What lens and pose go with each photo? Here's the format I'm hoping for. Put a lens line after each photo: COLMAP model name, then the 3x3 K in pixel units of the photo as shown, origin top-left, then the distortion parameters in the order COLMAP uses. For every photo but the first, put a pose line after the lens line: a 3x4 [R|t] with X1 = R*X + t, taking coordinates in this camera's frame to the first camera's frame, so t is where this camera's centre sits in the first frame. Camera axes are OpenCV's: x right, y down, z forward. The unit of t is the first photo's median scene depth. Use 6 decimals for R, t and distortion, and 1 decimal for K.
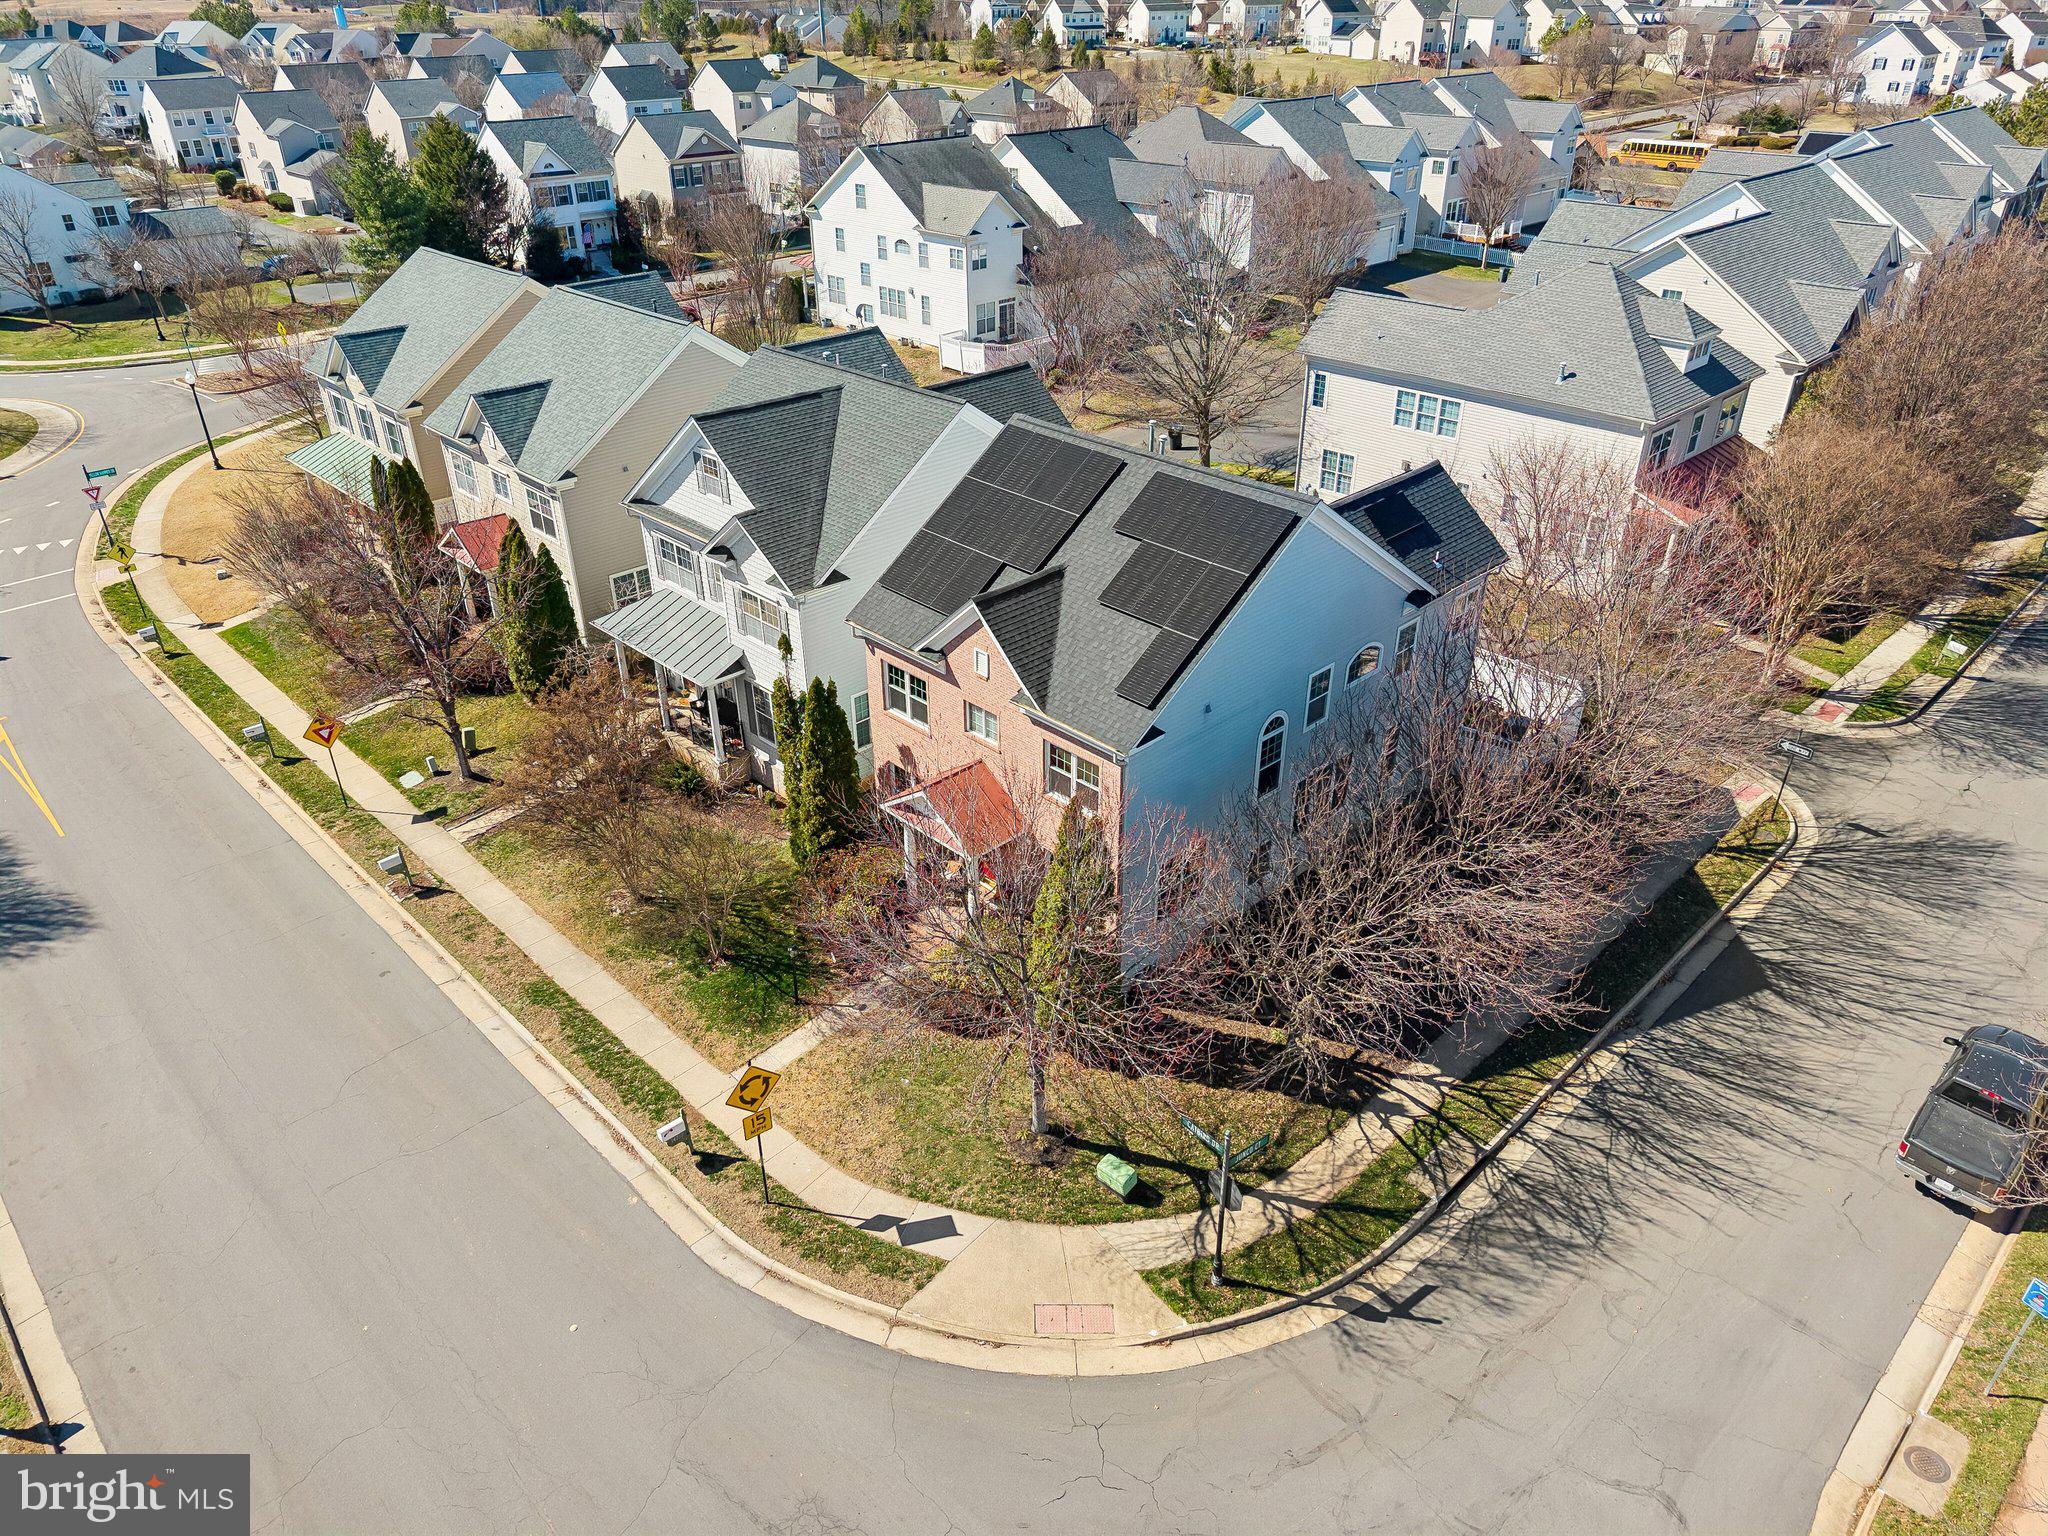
lens RADIAL K [[1349.1, 0, 1023.1], [0, 1349.1, 812.8], [0, 0, 1]] dist [0.001658, -0.001191]
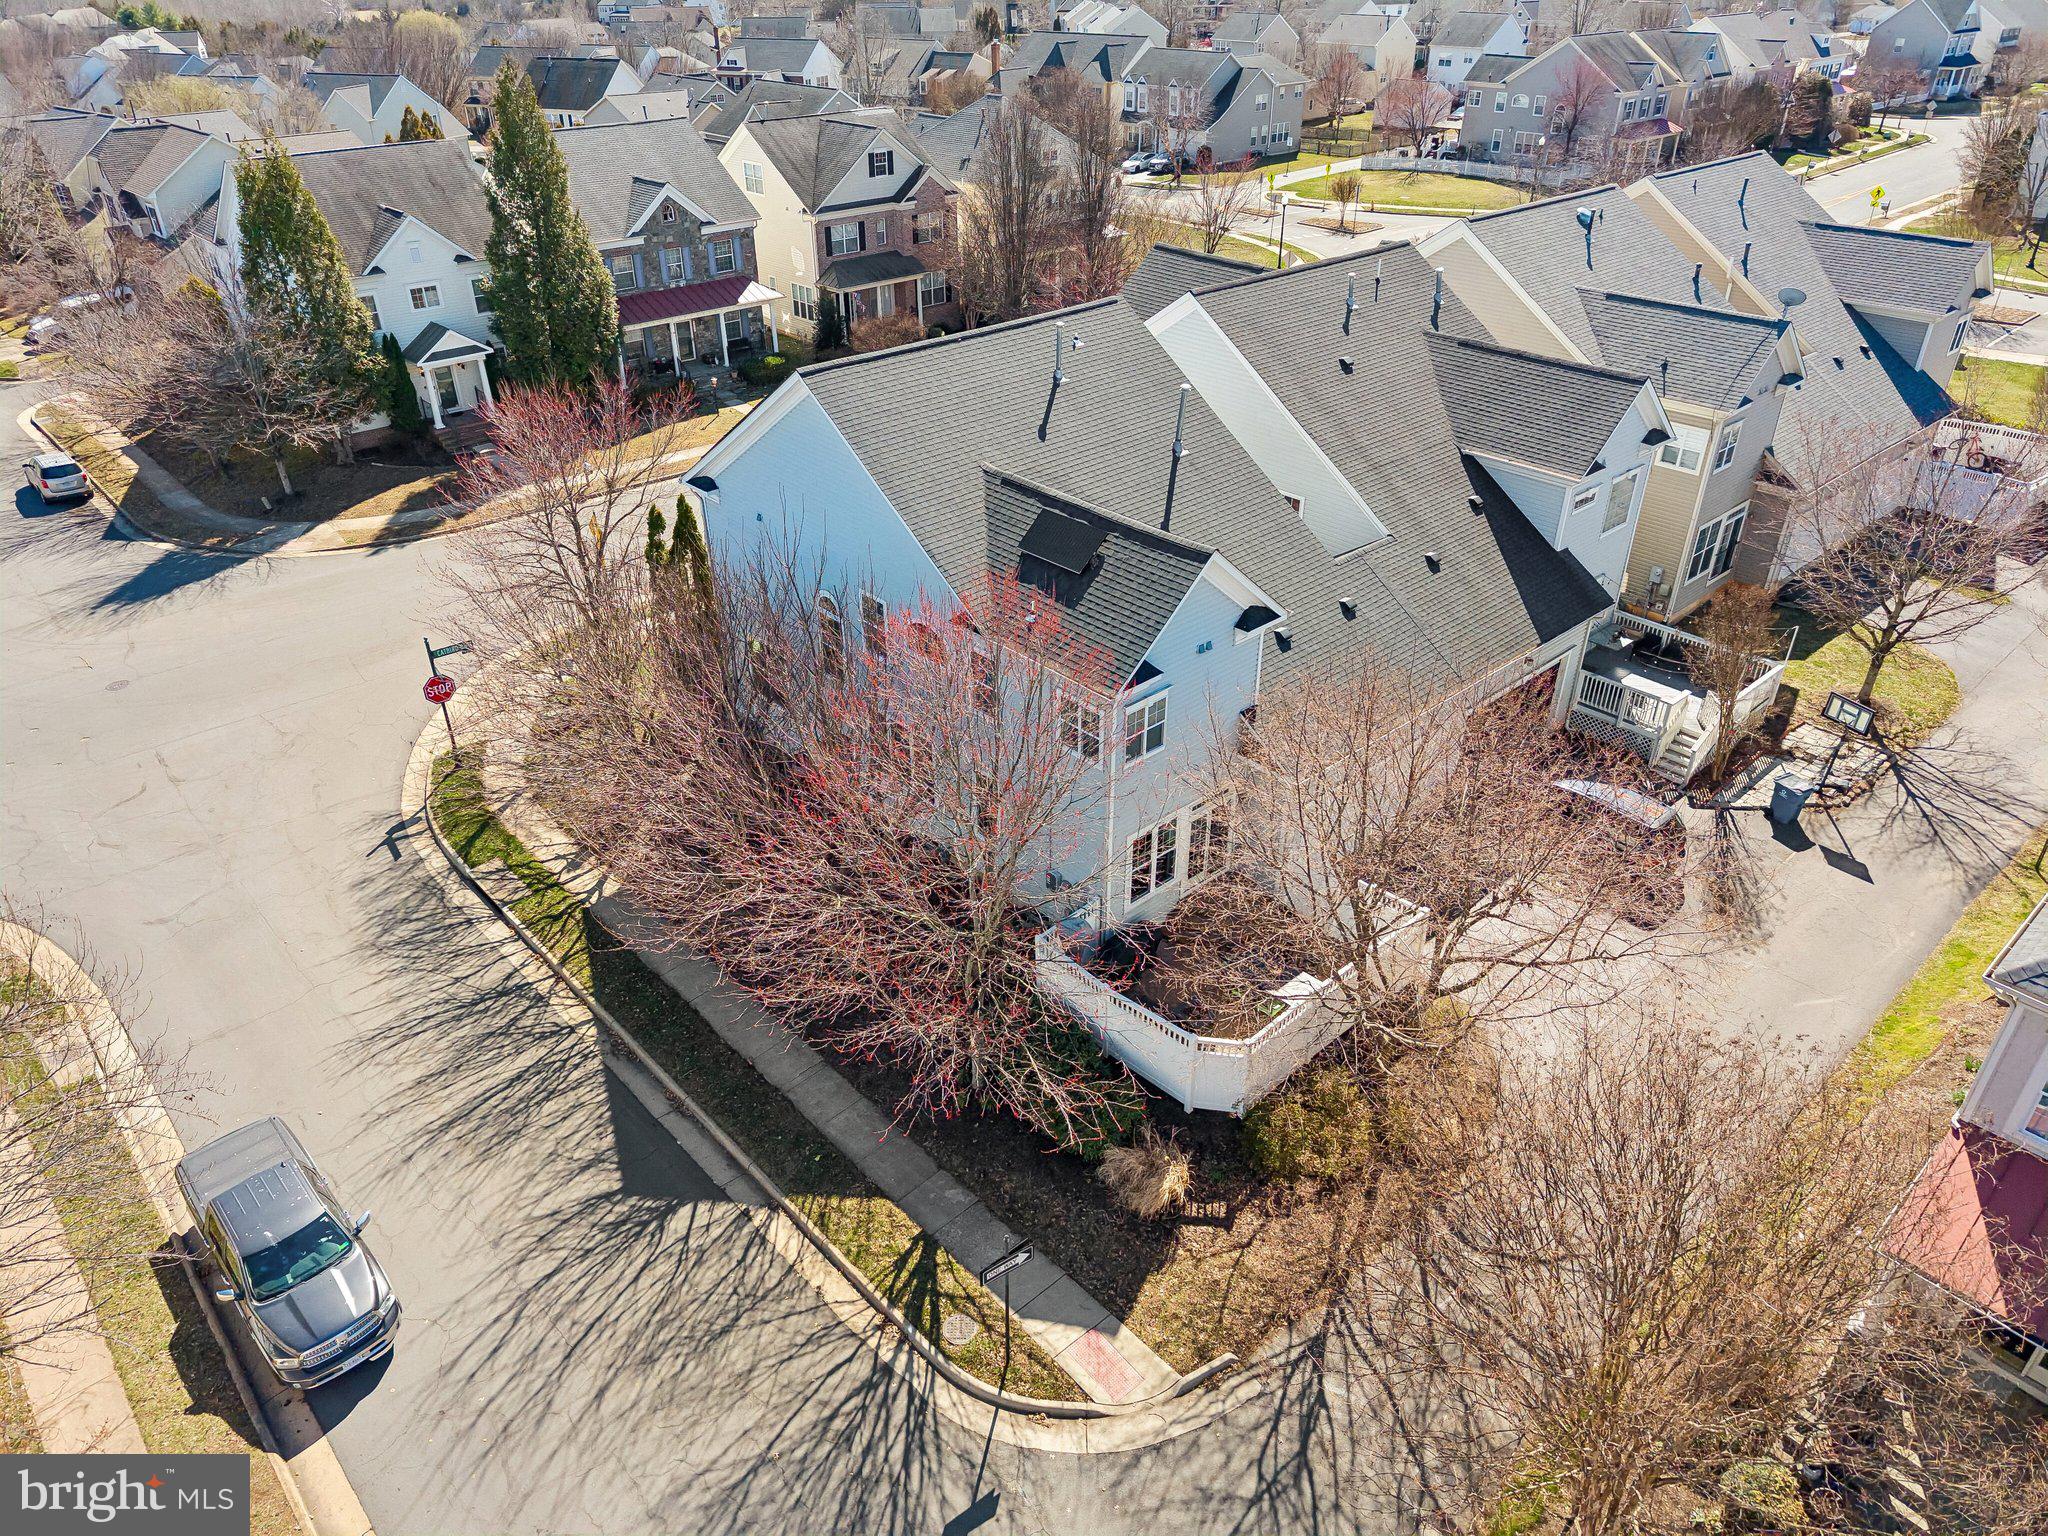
lens RADIAL K [[1377.6, 0, 1025.0], [0, 1377.6, 793.8], [0, 0, 1]] dist [-0.004019, -0.003572]
pose [[-0.039690, 0.541187, -0.839965, 1.171004], [-0.523320, 0.704857, 0.478866, -0.558263], [0.851211, 0.458577, 0.255238, 0.983347]]
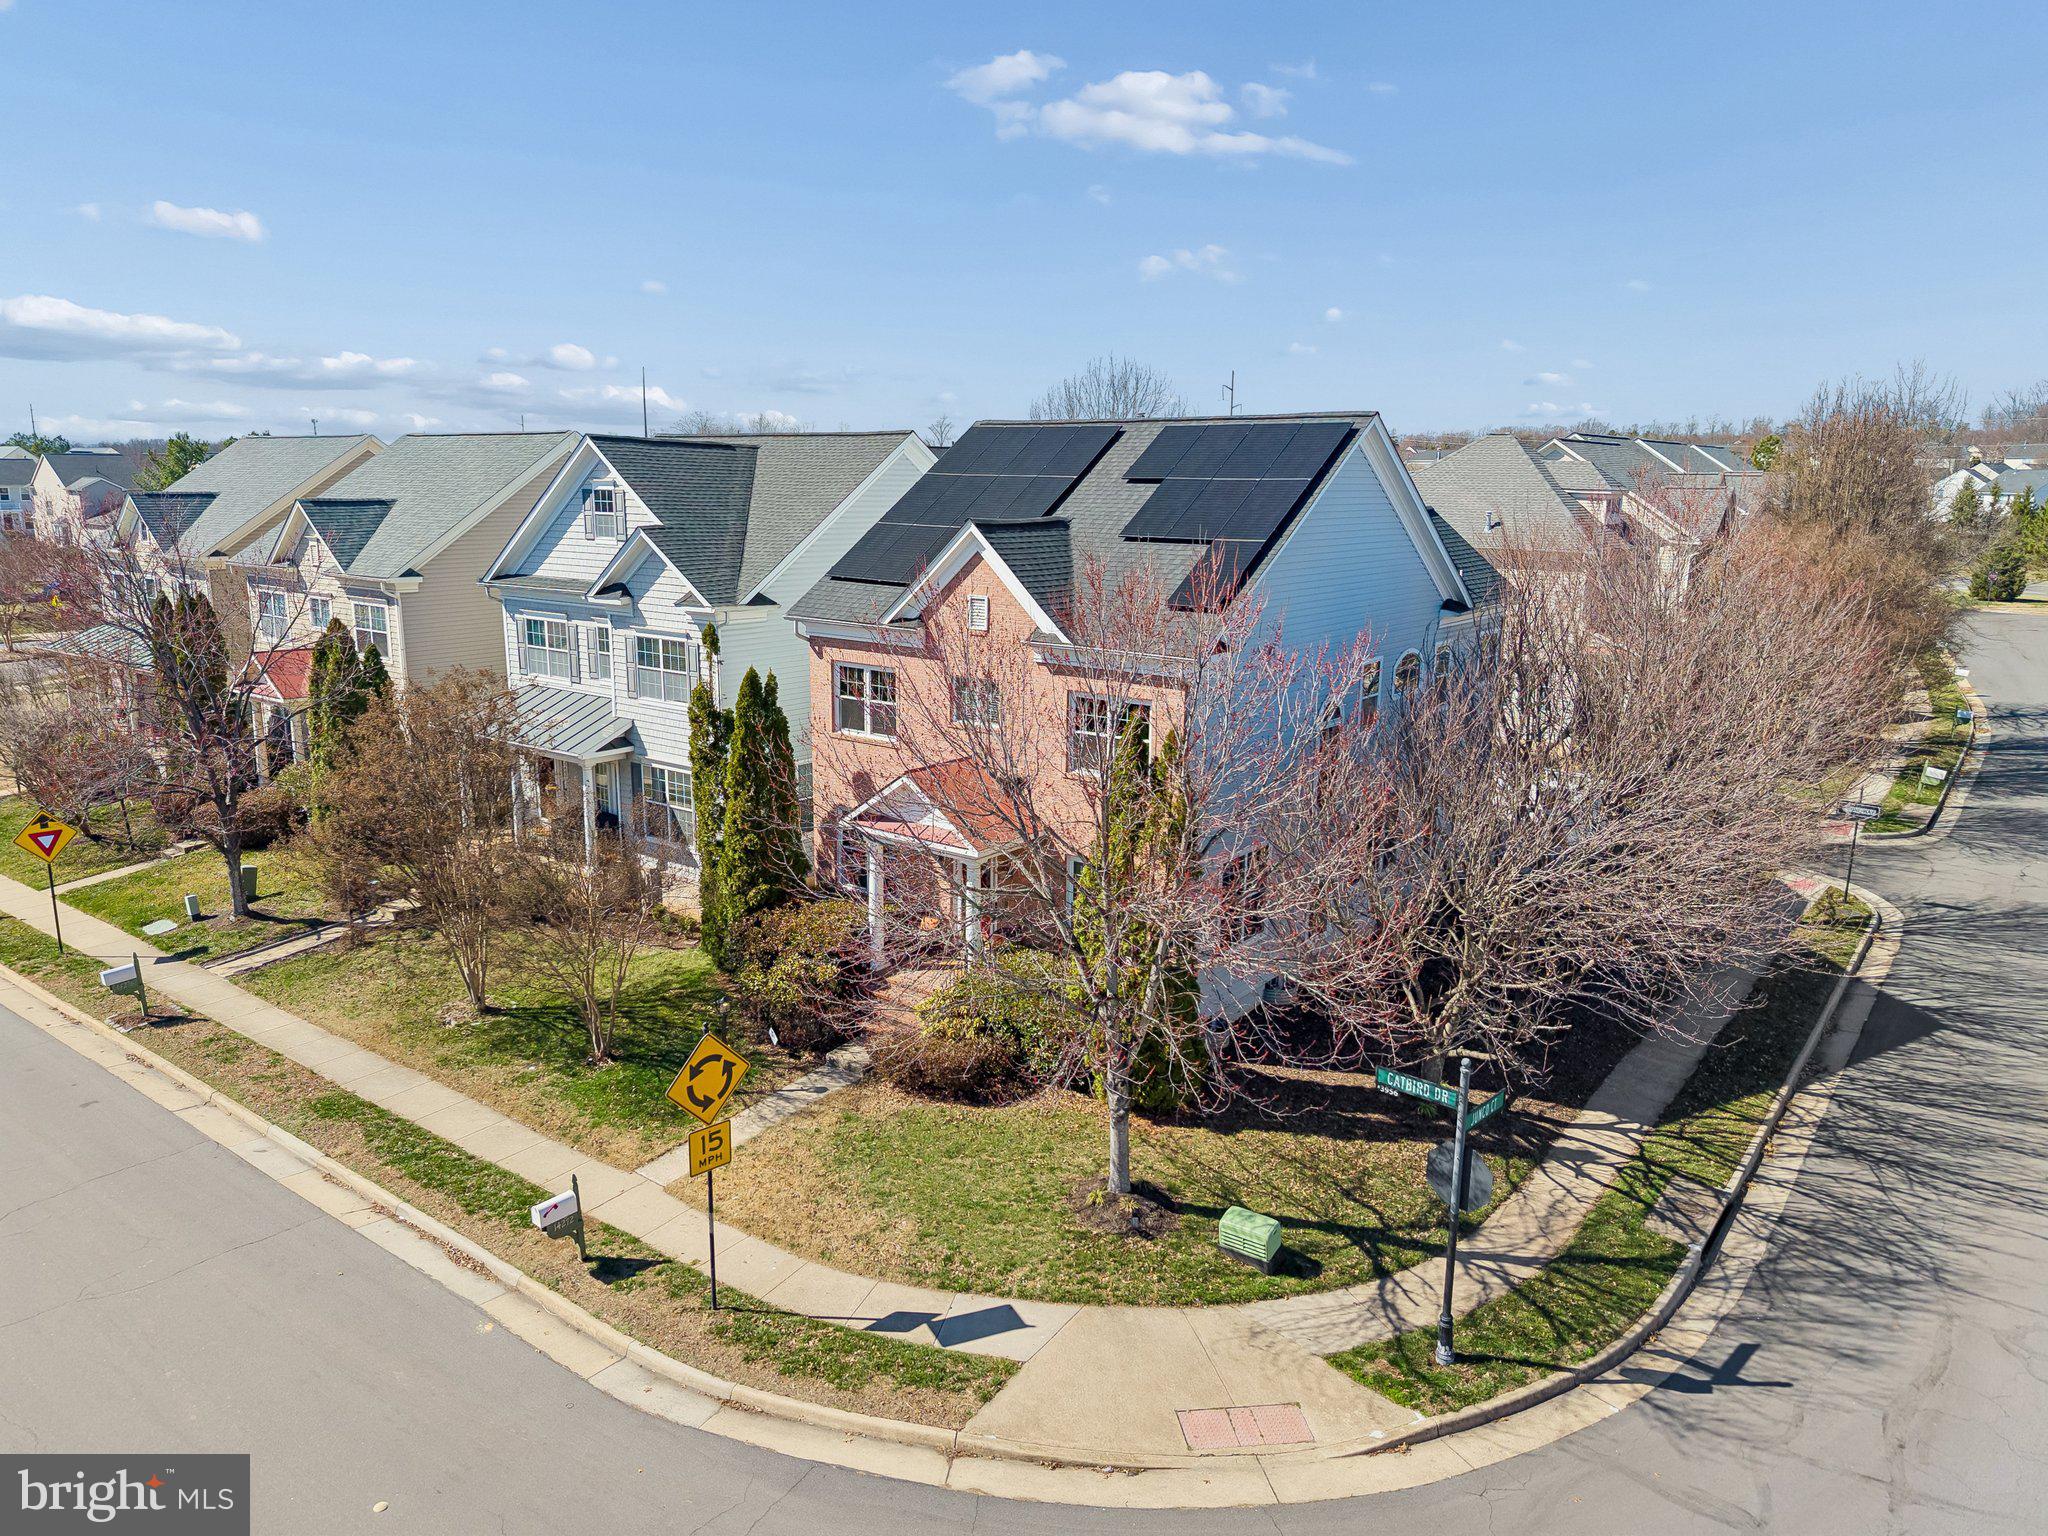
lens RADIAL K [[1377.6, 0, 1025.0], [0, 1377.6, 793.8], [0, 0, 1]] dist [-0.004019, -0.003572]
pose [[0.989721, -0.016558, 0.142047, -0.120096], [0.061615, 0.945728, -0.319065, 0.247254], [-0.129055, 0.324537, 0.937027, 0.280545]]
